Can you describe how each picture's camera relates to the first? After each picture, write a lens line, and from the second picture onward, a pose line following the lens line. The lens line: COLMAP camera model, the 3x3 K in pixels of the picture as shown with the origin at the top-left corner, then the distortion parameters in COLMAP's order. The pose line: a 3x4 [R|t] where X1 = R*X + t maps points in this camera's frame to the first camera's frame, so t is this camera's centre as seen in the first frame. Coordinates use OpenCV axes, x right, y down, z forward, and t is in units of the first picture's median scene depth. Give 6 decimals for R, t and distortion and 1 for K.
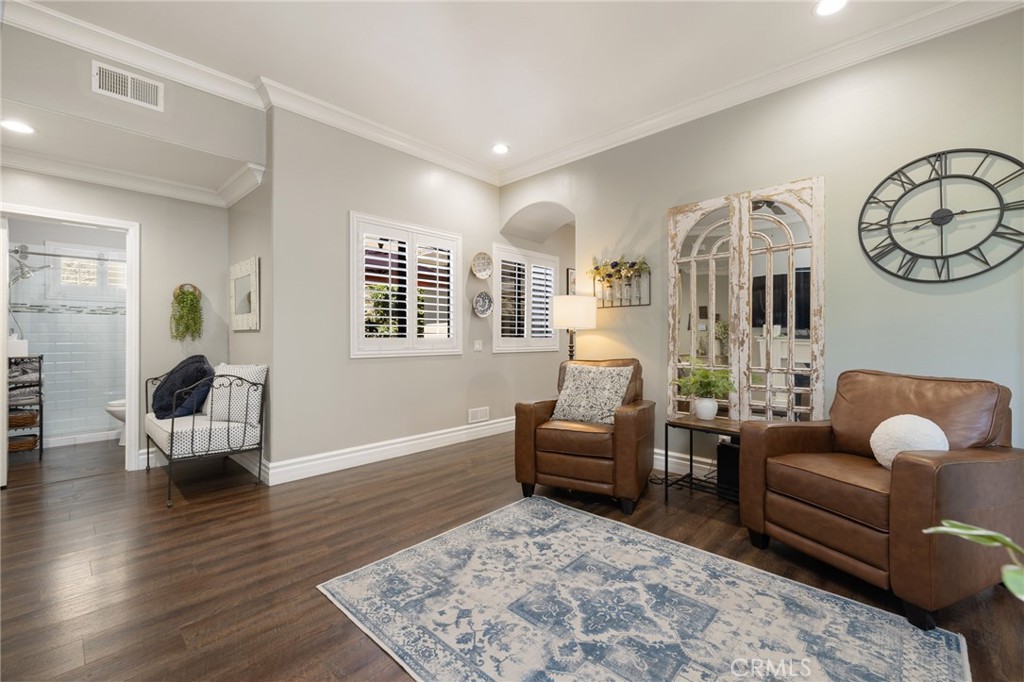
lens RADIAL K [[429.0, 0, 513.9], [0, 429.0, 339.6], [0, 0, 1]] dist [-0.002212, 0.000107]
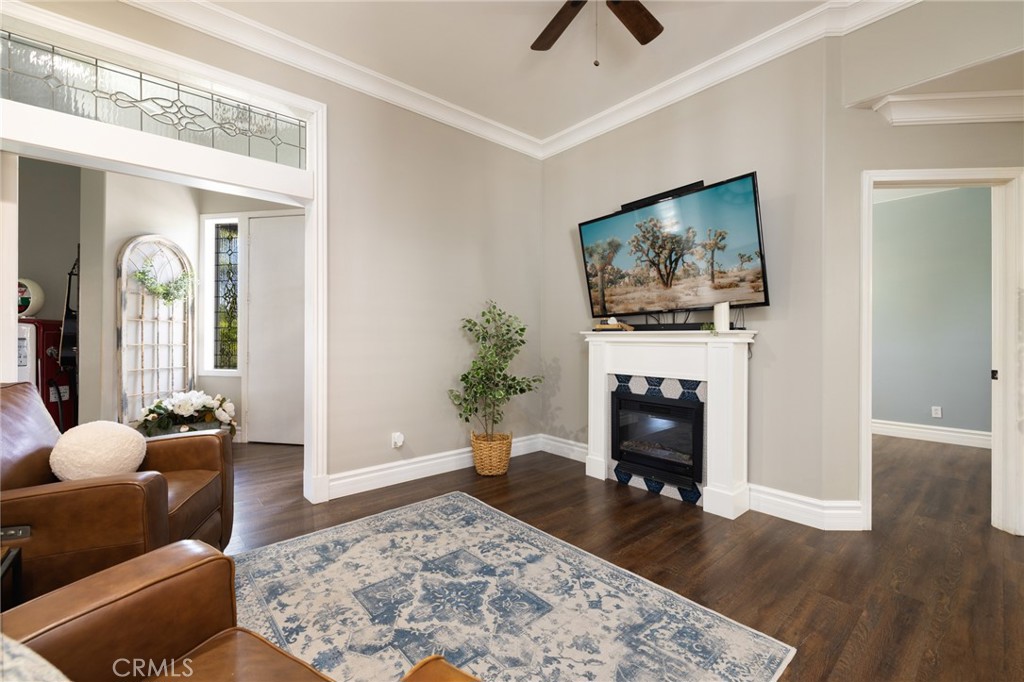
lens RADIAL K [[429.0, 0, 511.5], [0, 429.0, 339.7], [0, 0, 1]] dist [-0.002212, 0.000107]
pose [[-0.994763, -0.003439, 0.102154, -0.017248], [-0.002502, 0.999954, 0.009298, -0.003276], [-0.102181, 0.008994, -0.994725, 1.874777]]
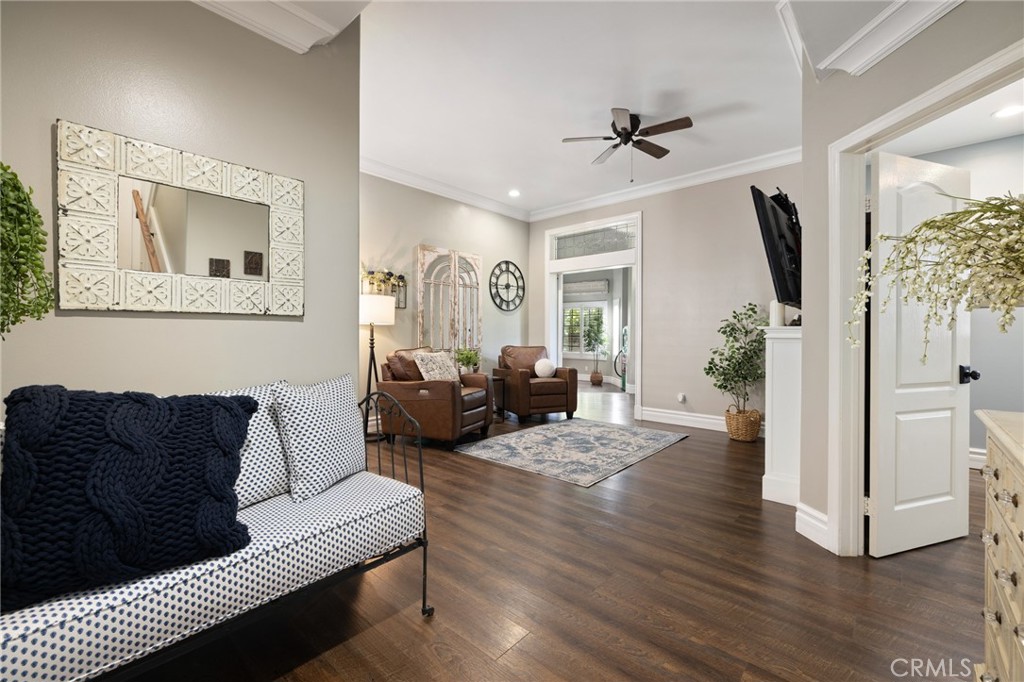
lens RADIAL K [[429.0, 0, 515.7], [0, 429.0, 334.1], [0, 0, 1]] dist [-0.002212, 0.000107]
pose [[-0.028073, -0.002019, 0.999604, -2.104999], [0.002223, 0.999995, 0.002082, 0.000076], [-0.999603, 0.002281, -0.028068, 1.341157]]
